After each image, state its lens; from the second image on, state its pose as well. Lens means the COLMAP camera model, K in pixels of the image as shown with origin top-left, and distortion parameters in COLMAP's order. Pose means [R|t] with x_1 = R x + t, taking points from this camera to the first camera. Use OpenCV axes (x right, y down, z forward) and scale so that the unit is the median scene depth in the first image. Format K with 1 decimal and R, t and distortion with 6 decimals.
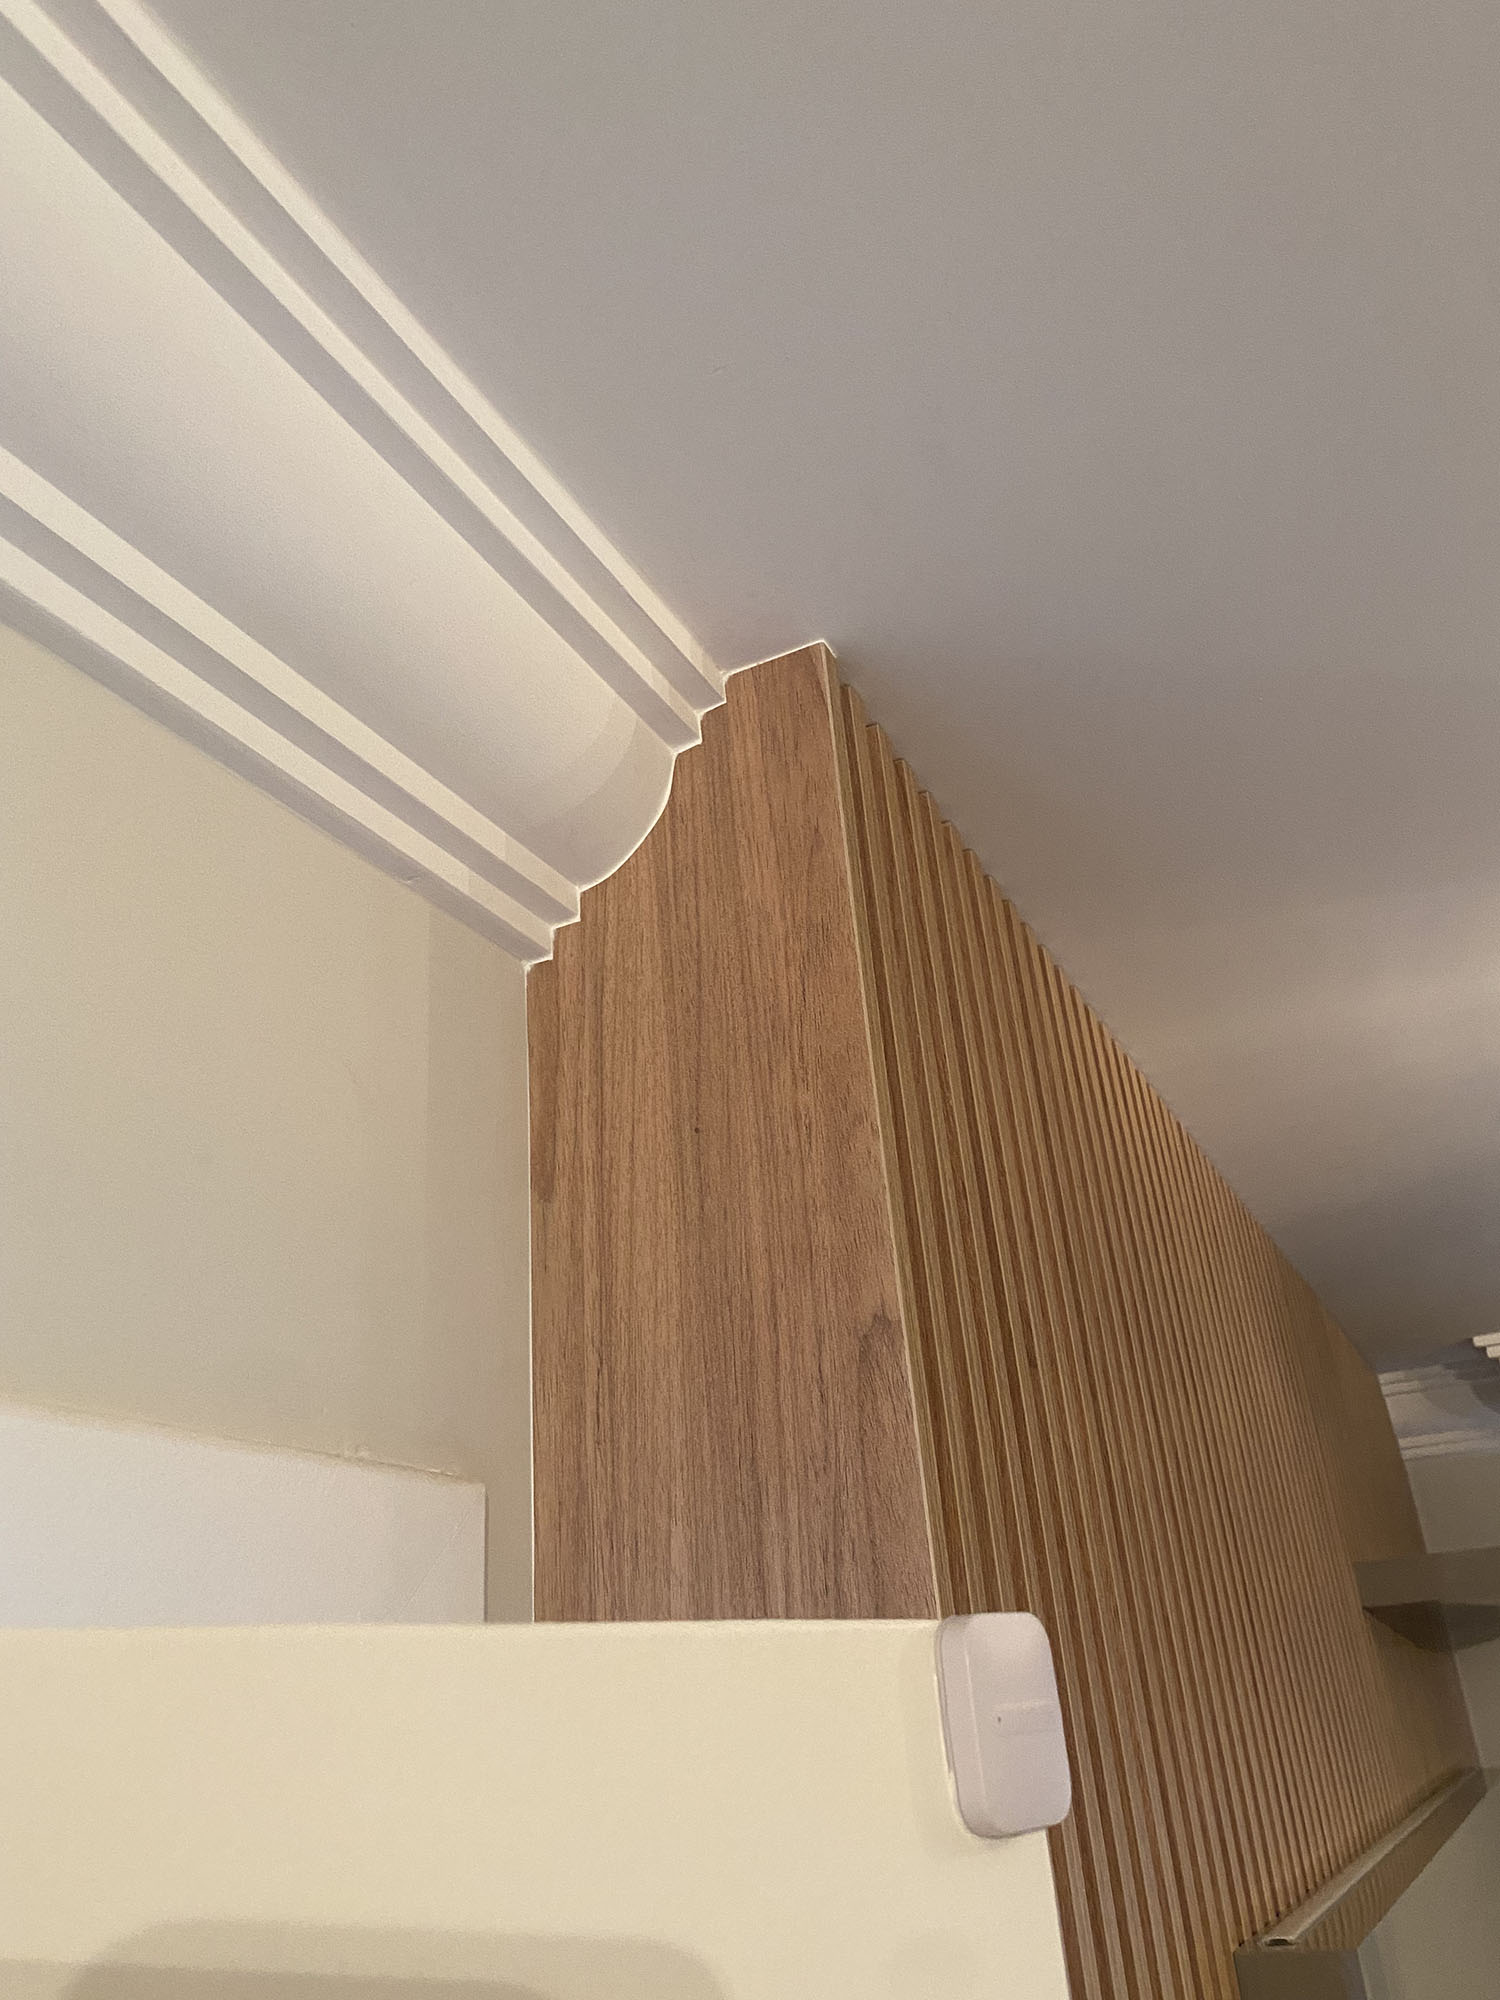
lens RADIAL K [[1535.7, 0, 750.0], [0, 1535.7, 1000.0], [0, 0, 1]] dist [-0.006937, -0.002605]
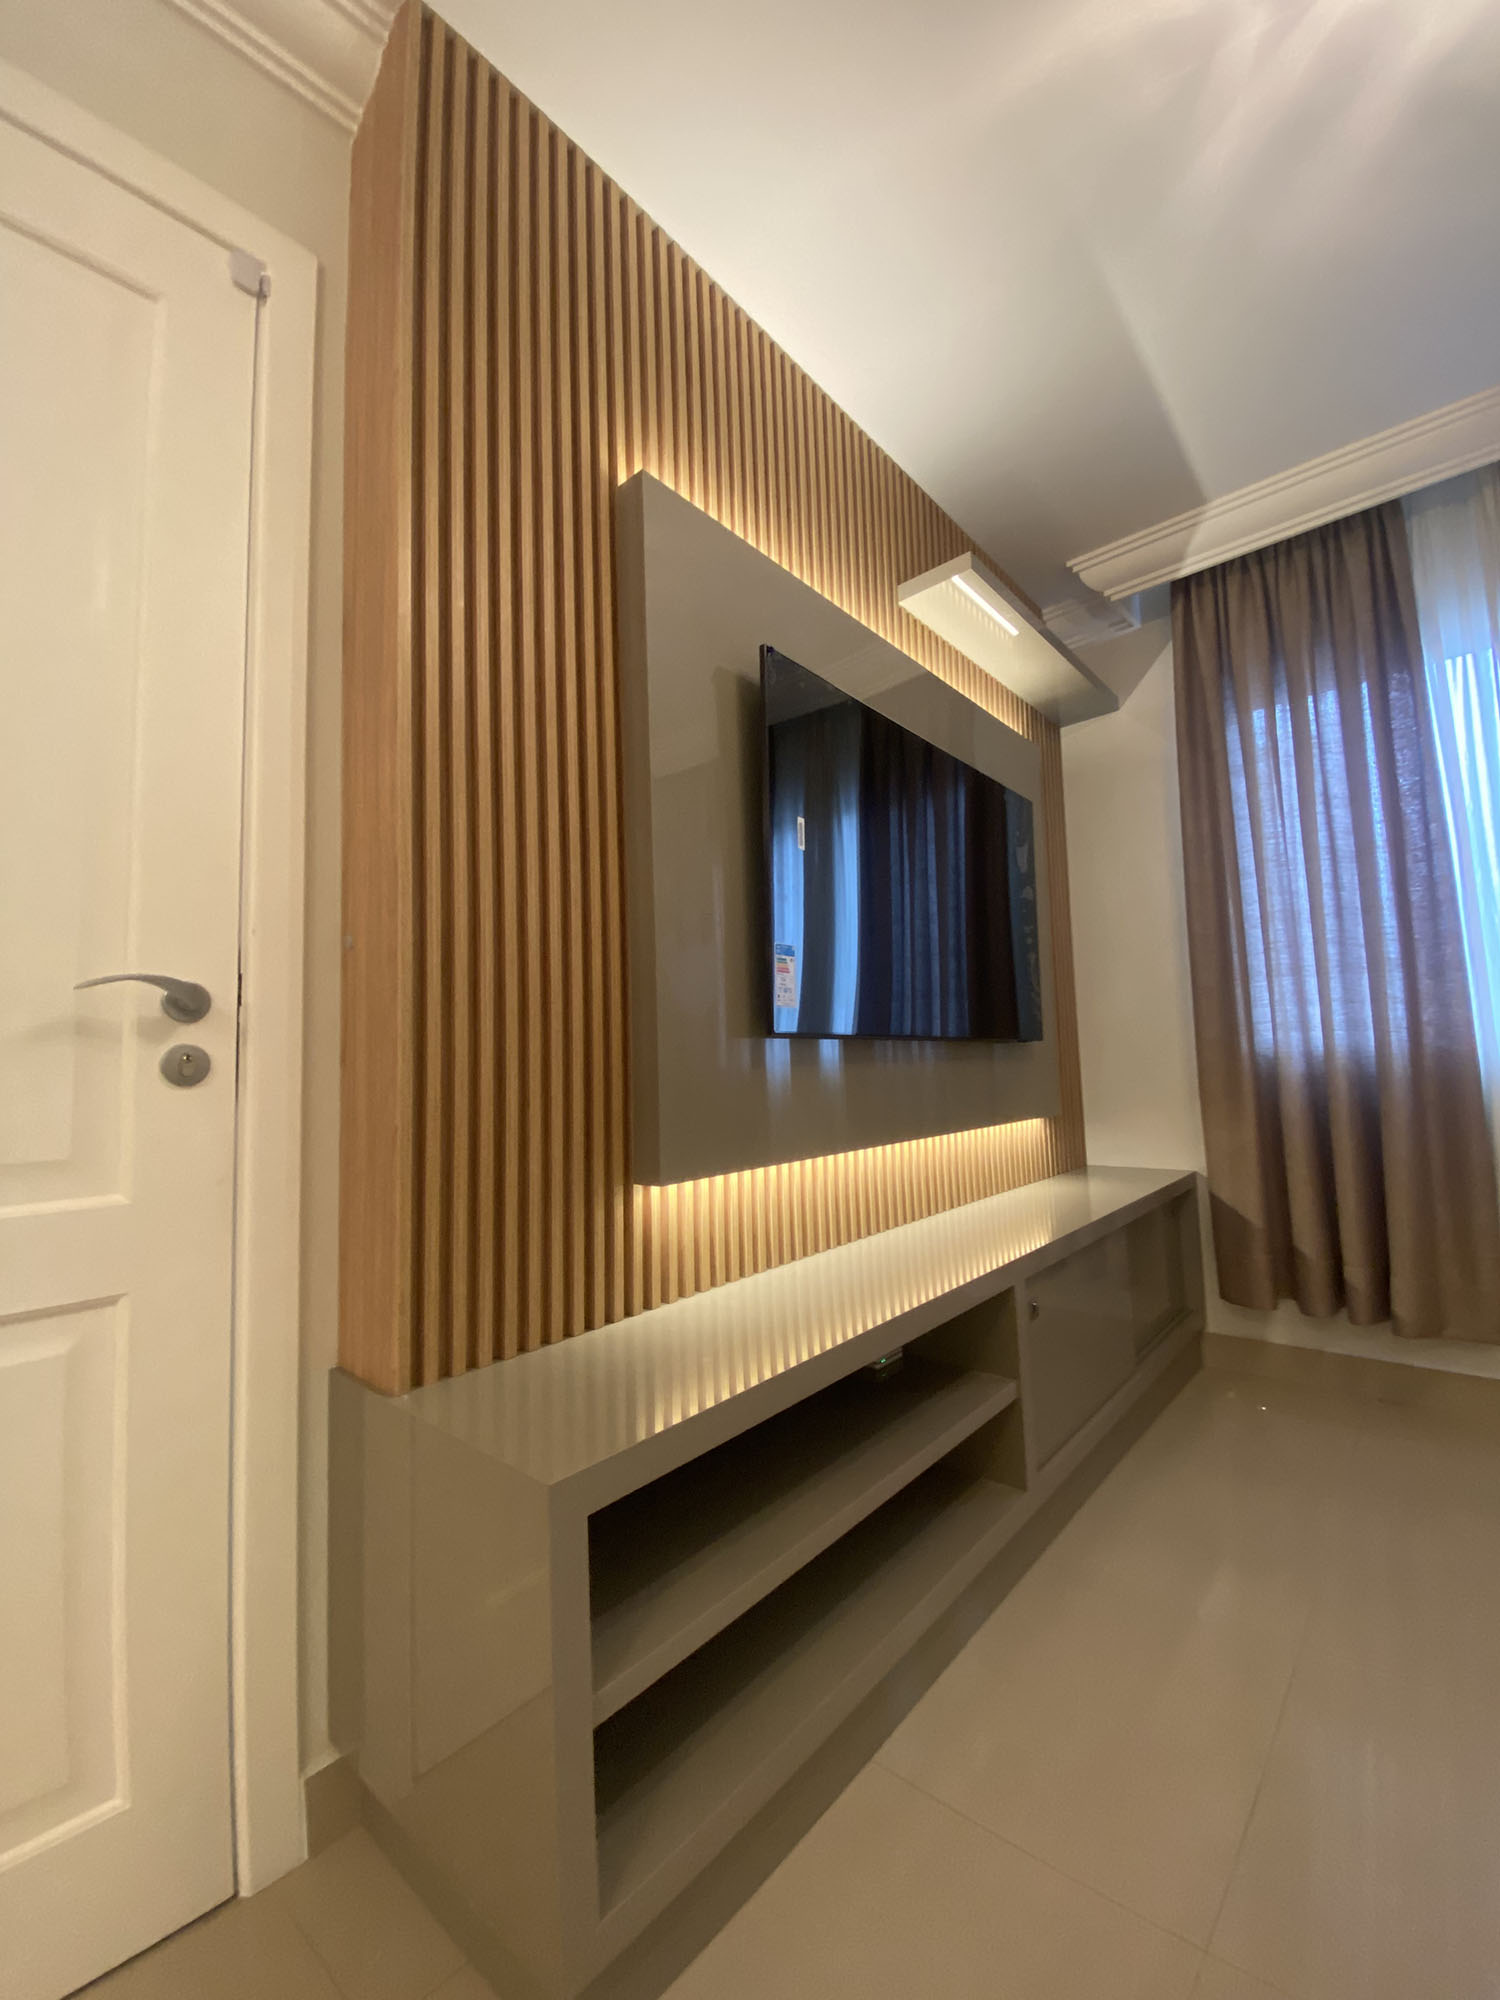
lens RADIAL K [[817.9, 0, 759.6], [0, 817.9, 998.5], [0, 0, 1]] dist [0.002200, -0.012924]
pose [[0.971411, 0.006162, -0.237326, 1.091338], [0.080022, 0.932664, 0.351759, 1.130943], [0.223513, -0.360694, 0.905506, -0.975040]]
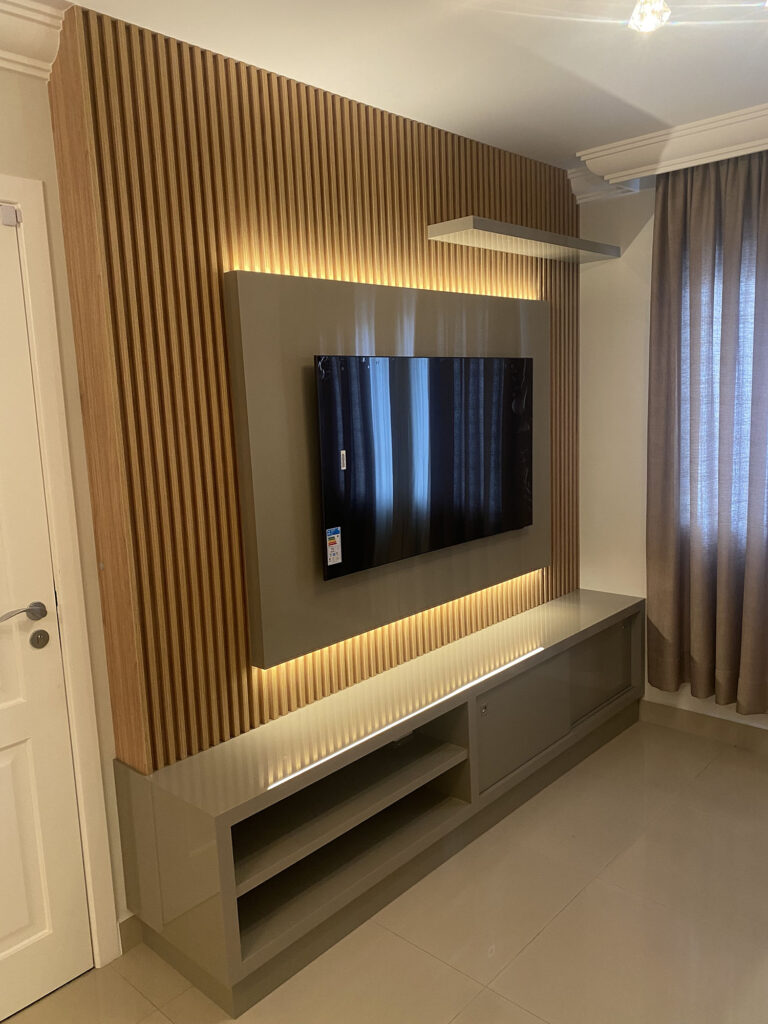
lens RADIAL K [[786.3, 0, 384.0], [0, 786.3, 512.0], [0, 0, 1]] dist [-0.006937, -0.002605]
pose [[0.964315, 0.056232, -0.258718, 1.750643], [0.100785, 0.825649, 0.555108, -0.182240], [0.244825, -0.561374, 0.790519, -1.676827]]
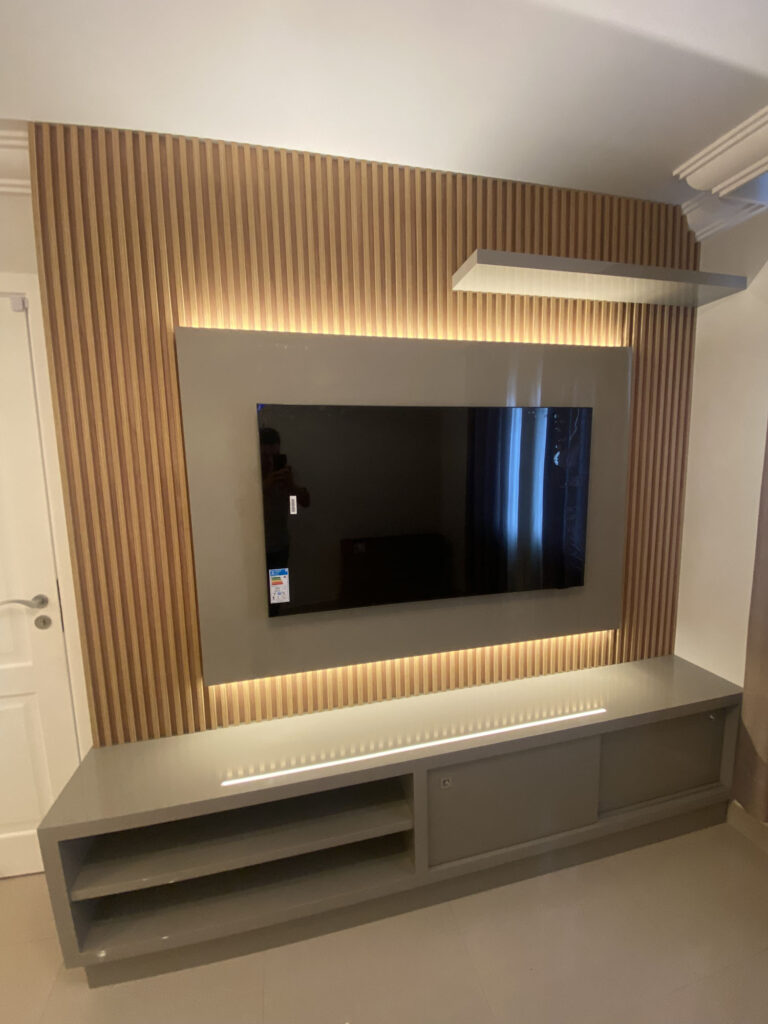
lens RADIAL K [[418.8, 0, 388.9], [0, 418.8, 511.2], [0, 0, 1]] dist [0.002200, -0.012924]
pose [[0.652042, 0.131361, -0.746717, 2.364221], [0.310754, 0.852048, 0.421244, 0.850440], [0.691573, -0.506714, 0.514750, 0.376955]]
